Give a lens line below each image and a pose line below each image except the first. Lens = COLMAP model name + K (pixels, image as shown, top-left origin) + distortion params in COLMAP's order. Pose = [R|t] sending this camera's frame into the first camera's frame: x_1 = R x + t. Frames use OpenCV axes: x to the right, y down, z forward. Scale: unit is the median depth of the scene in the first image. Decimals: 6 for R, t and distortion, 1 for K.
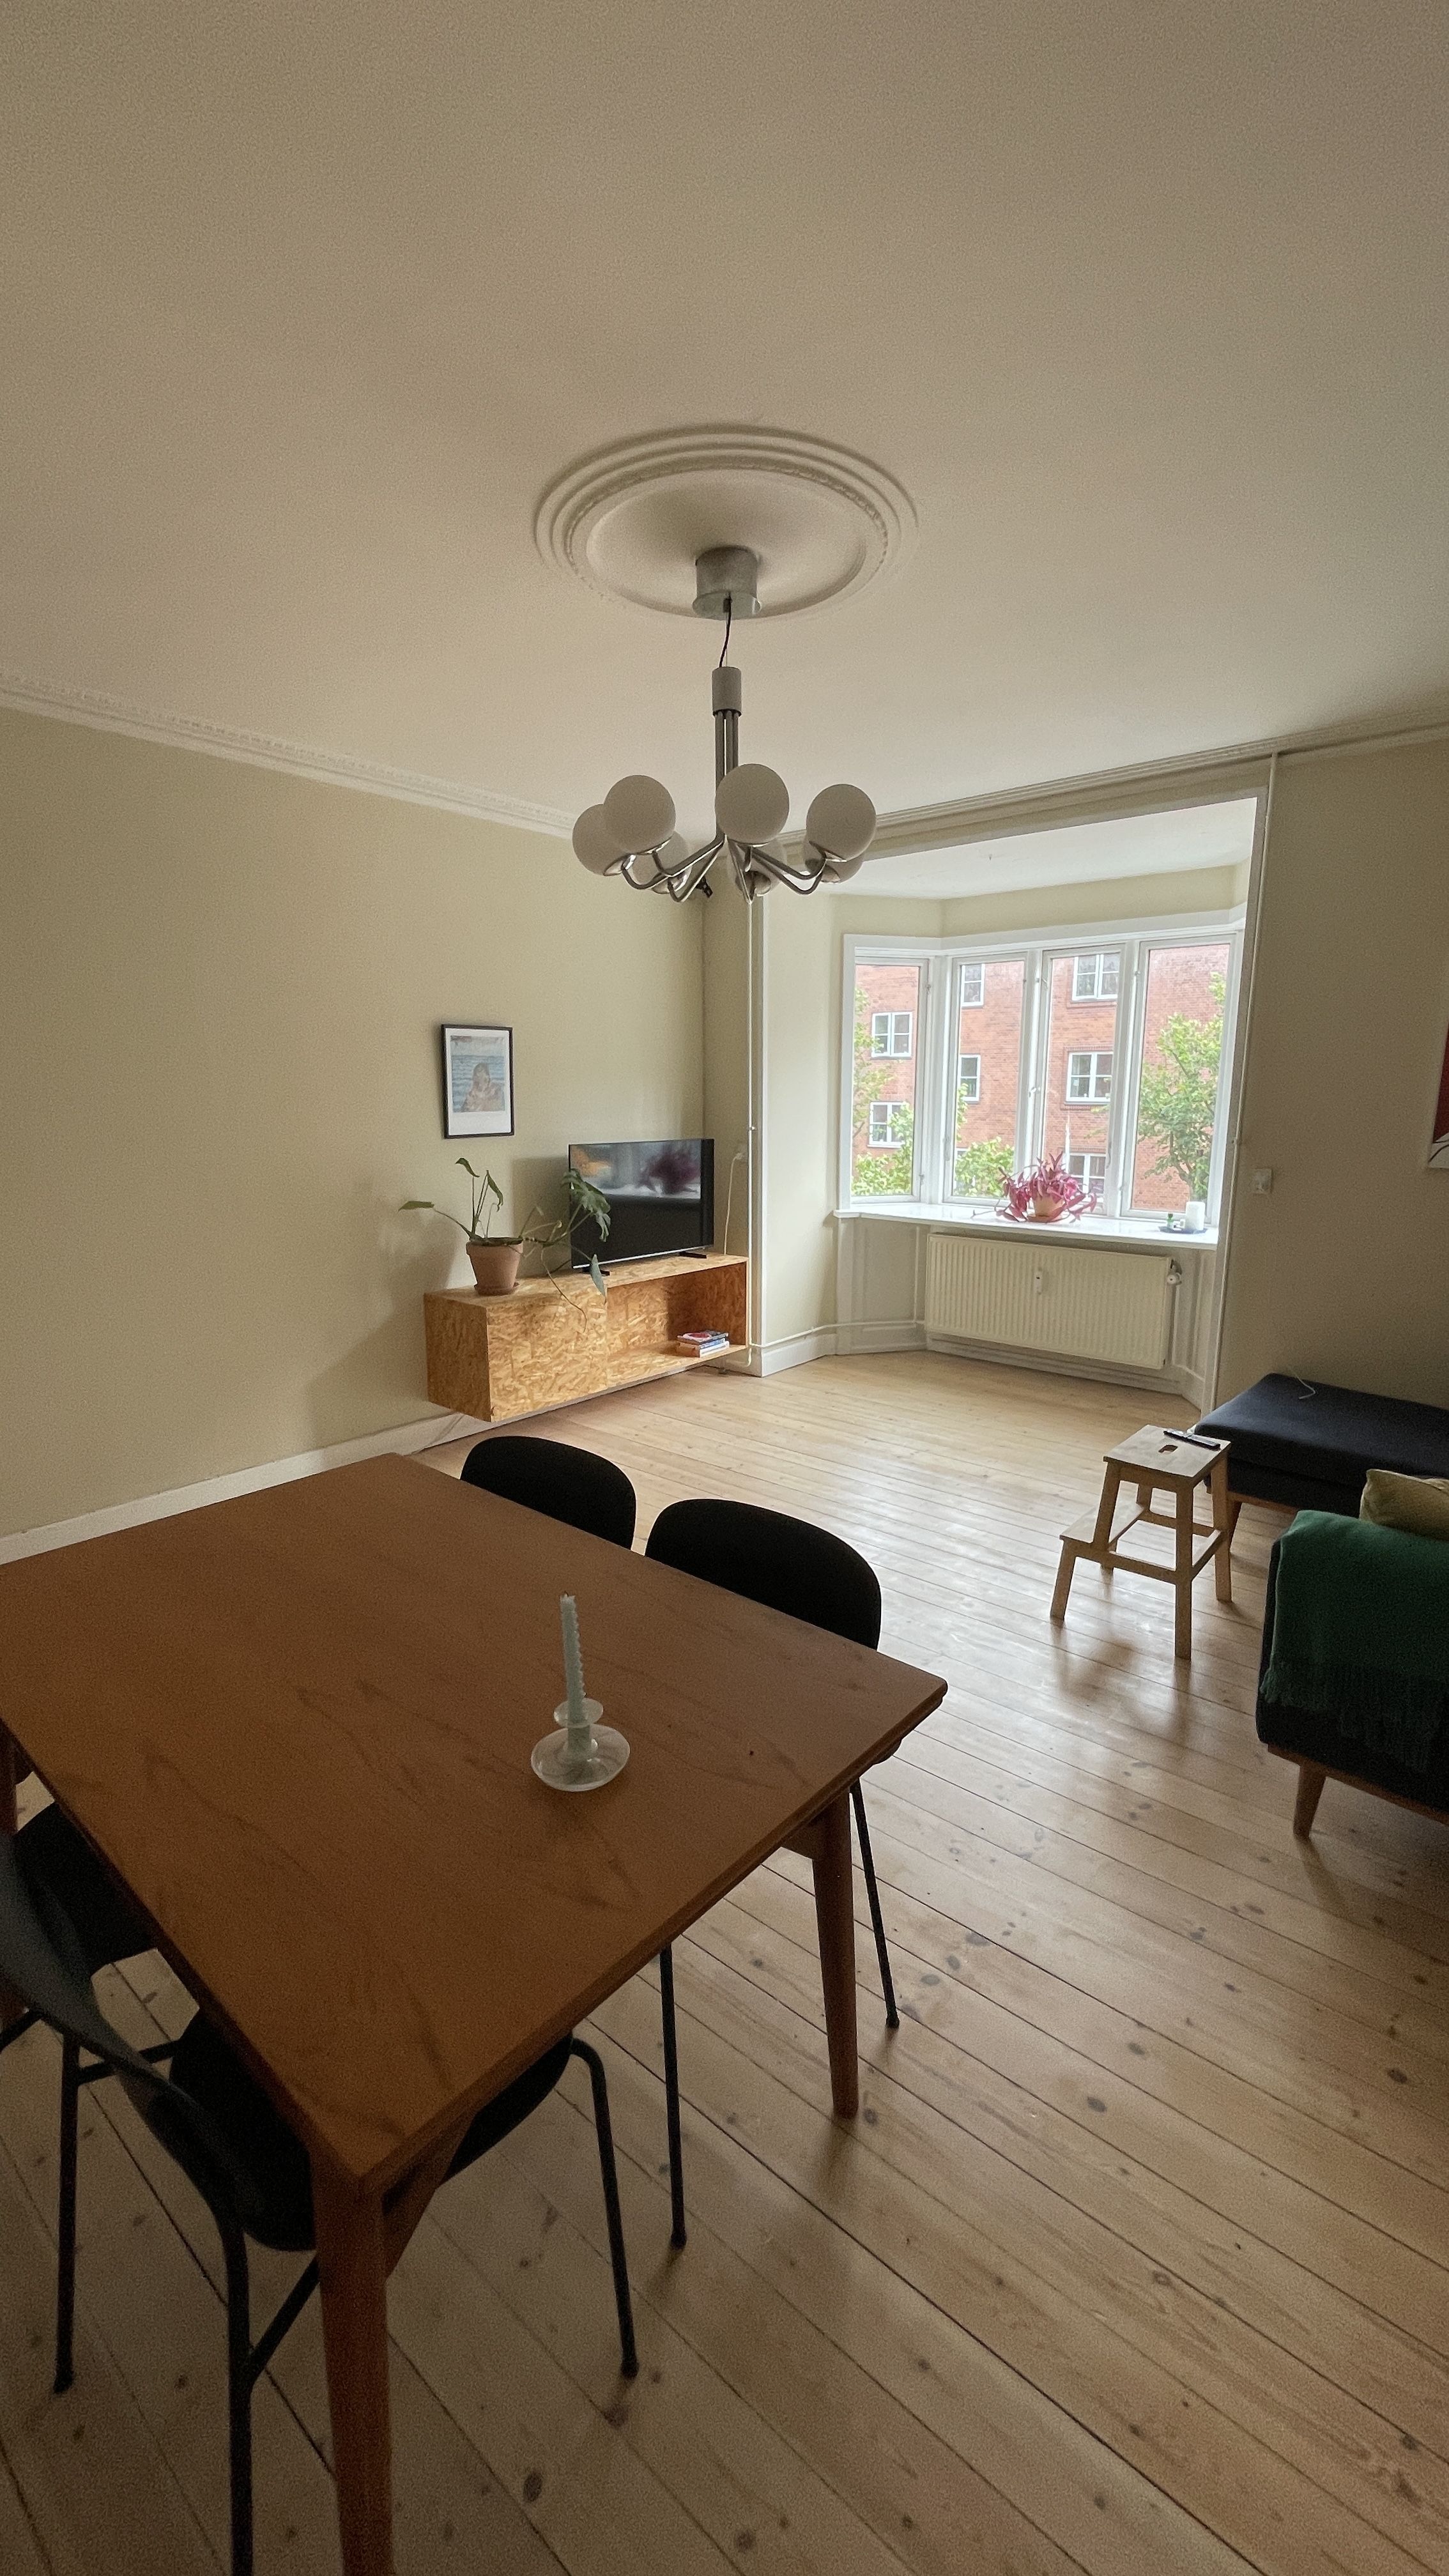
lens RADIAL K [[1037.0, 0, 727.7], [0, 1037.0, 1278.5], [0, 0, 1]] dist [-0.000418, -0.000884]
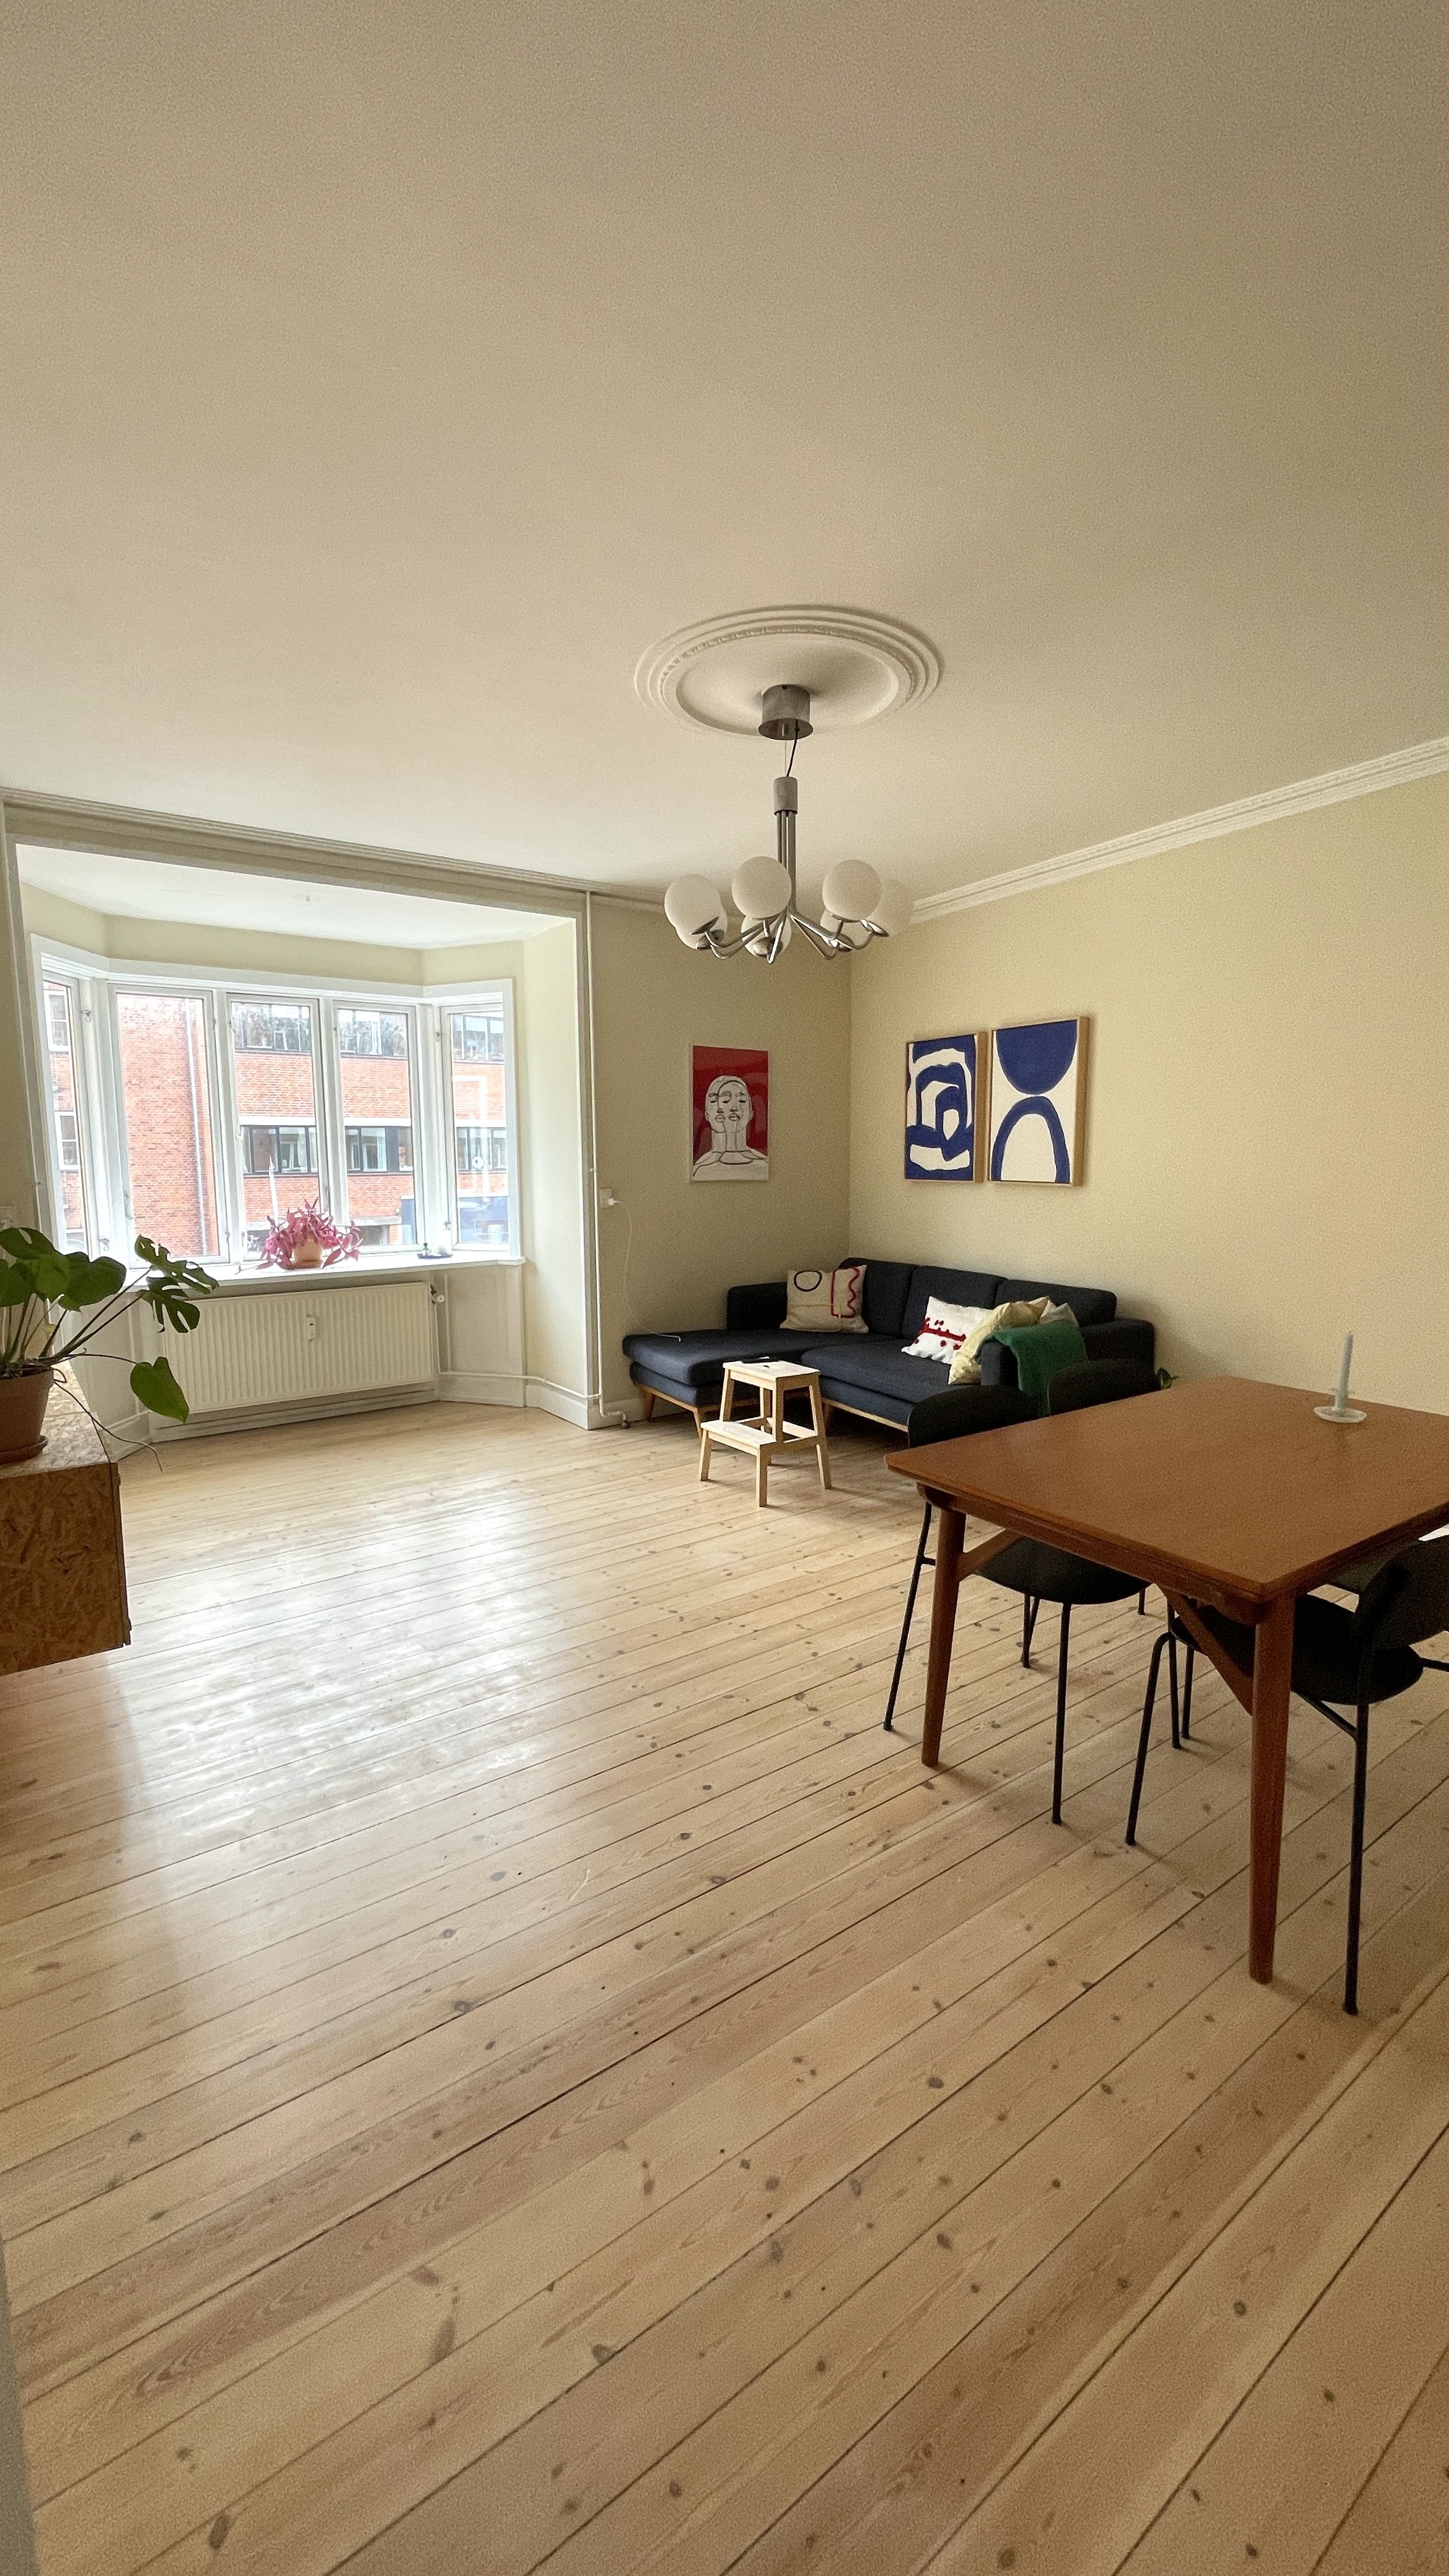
lens RADIAL K [[1037.0, 0, 727.7], [0, 1037.0, 1278.5], [0, 0, 1]] dist [-0.000418, -0.000884]
pose [[0.253181, -0.124451, 0.959381, -0.628975], [0.184013, 0.979781, 0.078536, -0.055328], [-0.949757, 0.156654, 0.270963, 0.403687]]
